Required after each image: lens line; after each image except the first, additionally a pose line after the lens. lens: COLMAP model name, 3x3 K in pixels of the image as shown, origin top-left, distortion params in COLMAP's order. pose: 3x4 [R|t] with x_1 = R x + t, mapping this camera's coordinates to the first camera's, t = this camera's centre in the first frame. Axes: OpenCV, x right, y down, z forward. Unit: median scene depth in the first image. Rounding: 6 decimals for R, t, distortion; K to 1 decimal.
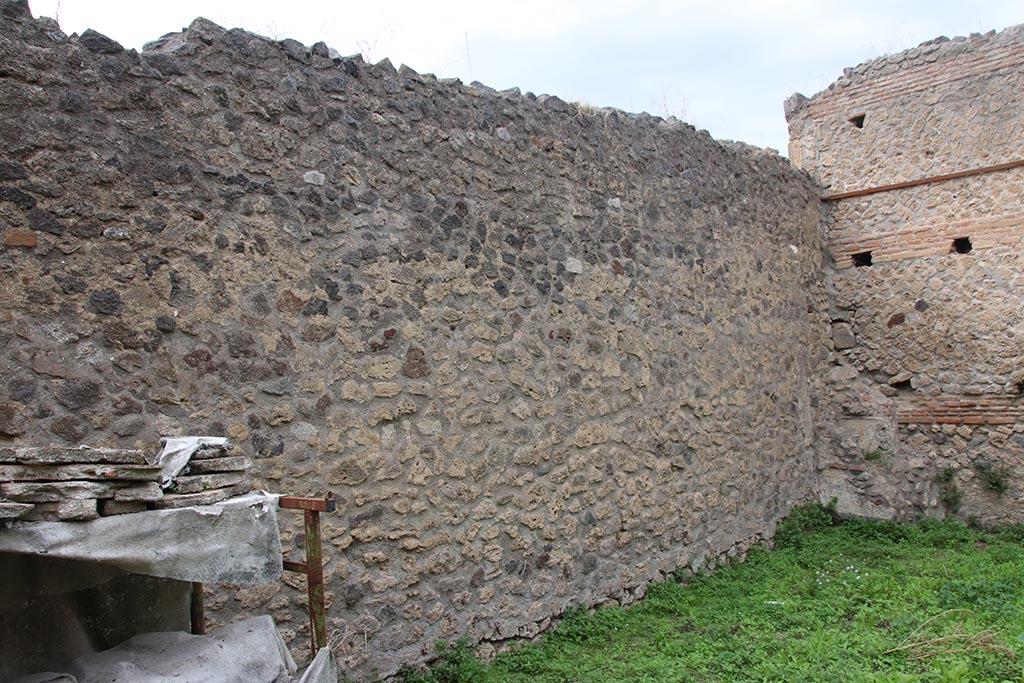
lens RADIAL K [[851.2, 0, 511.7], [0, 851.2, 344.5], [0, 0, 1]] dist [-0.150506, 0.147037]
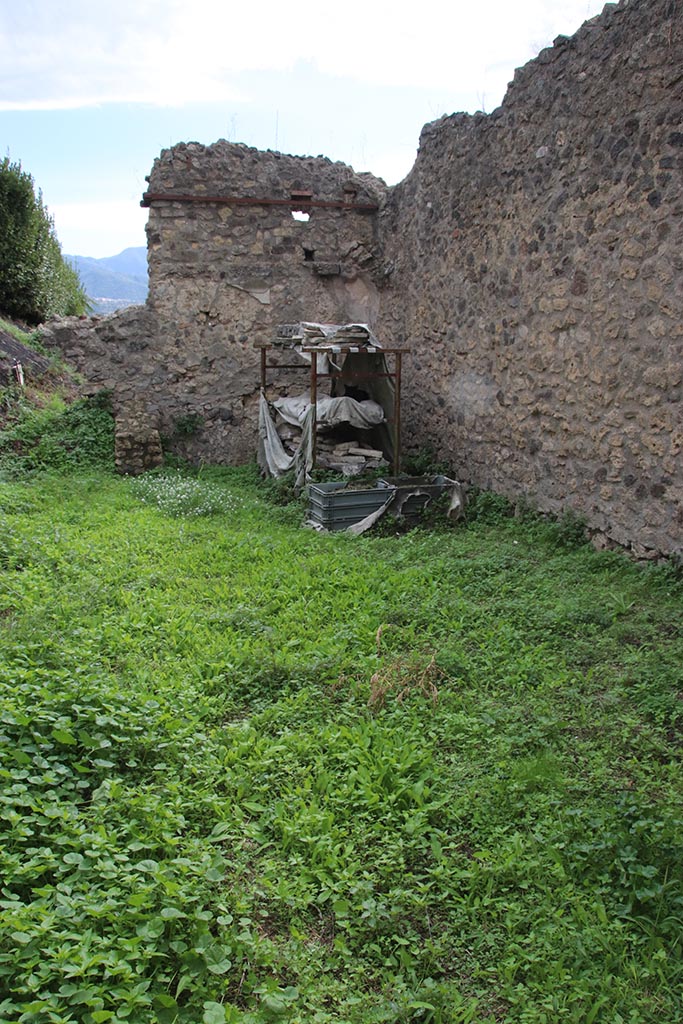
lens RADIAL K [[851.2, 0, 340.4], [0, 851.2, 512.2], [0, 0, 1]] dist [-0.150506, 0.147037]
pose [[-0.467915, 0.233175, -0.852458, 0.712777], [0.070913, 0.971362, 0.226775, 0.028376], [0.880924, 0.045661, -0.471051, 0.791413]]
